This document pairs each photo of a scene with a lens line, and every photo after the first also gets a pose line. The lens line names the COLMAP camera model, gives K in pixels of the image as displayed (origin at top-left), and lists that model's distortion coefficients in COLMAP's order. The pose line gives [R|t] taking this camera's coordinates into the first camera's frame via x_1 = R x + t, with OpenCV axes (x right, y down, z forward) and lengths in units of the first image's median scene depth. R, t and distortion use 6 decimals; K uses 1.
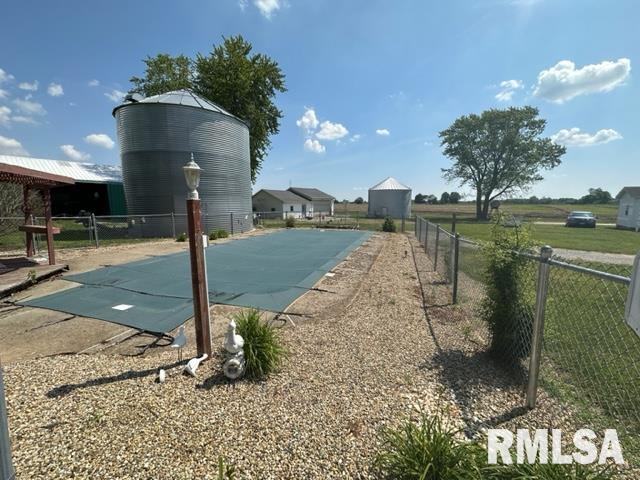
lens RADIAL K [[259.5, 0, 318.7], [0, 259.5, 236.2], [0, 0, 1]] dist [0.008682, 0.000265]
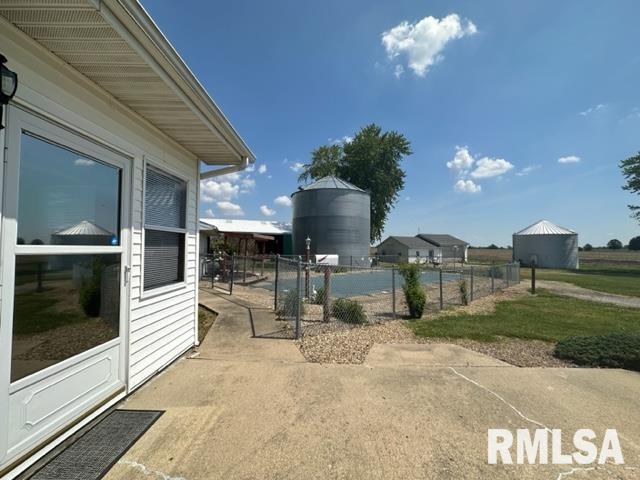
lens RADIAL K [[256.3, 0, 319.2], [0, 256.3, 243.6], [0, 0, 1]] dist [-0.001874, -0.000184]
pose [[0.860230, -0.001397, -0.509904, 0.111282], [-0.072316, 0.989554, -0.124712, 0.016832], [0.504752, 0.144156, 0.851143, -0.141811]]
